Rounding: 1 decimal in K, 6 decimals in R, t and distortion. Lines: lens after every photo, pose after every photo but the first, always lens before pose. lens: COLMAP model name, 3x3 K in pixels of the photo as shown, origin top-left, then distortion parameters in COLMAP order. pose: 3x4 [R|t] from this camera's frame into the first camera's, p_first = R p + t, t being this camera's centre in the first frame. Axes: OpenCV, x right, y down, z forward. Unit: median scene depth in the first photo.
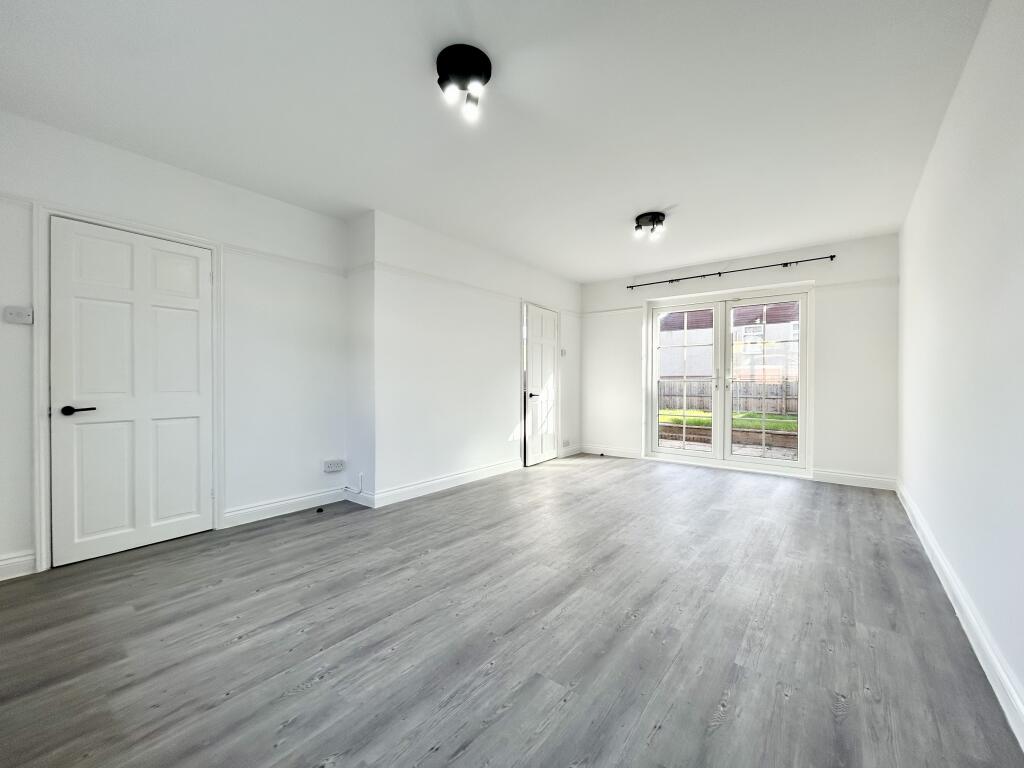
lens RADIAL K [[412.5, 0, 510.4], [0, 412.5, 381.9], [0, 0, 1]] dist [0.002011, 0.000783]
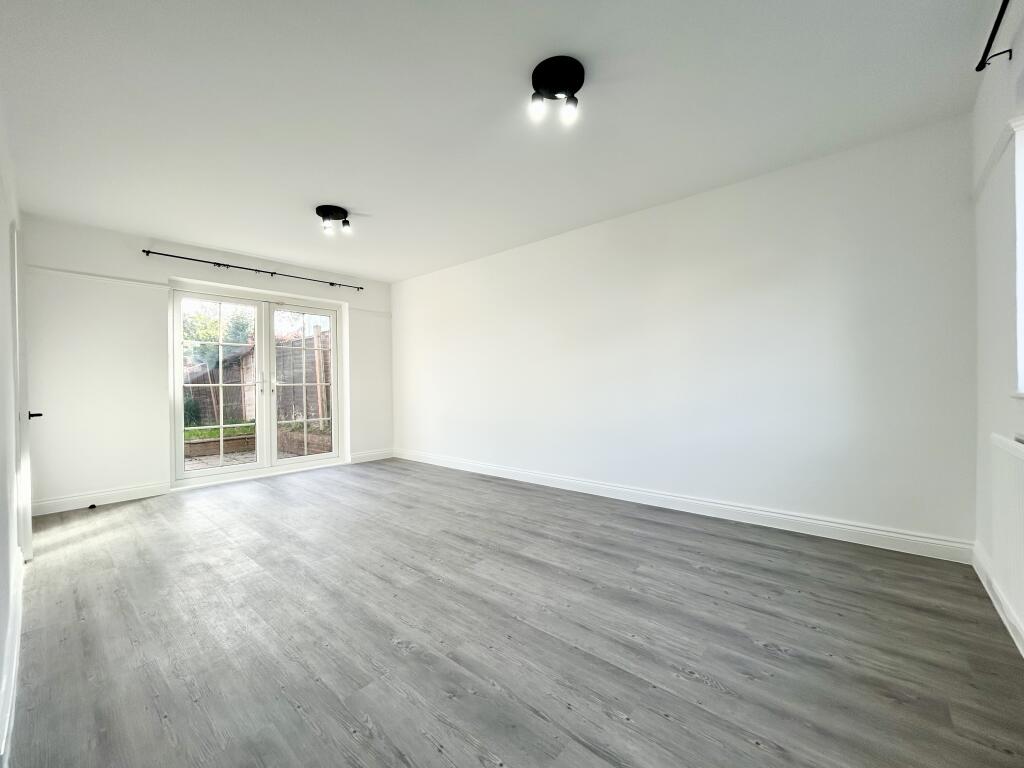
lens RADIAL K [[412.5, 0, 509.3], [0, 412.5, 384.4], [0, 0, 1]] dist [0.002011, 0.000783]
pose [[0.051168, -0.008062, 0.998658, -0.998037], [0.017380, 0.999823, 0.007181, -0.000359], [-0.998539, 0.016989, 0.051299, 0.930676]]
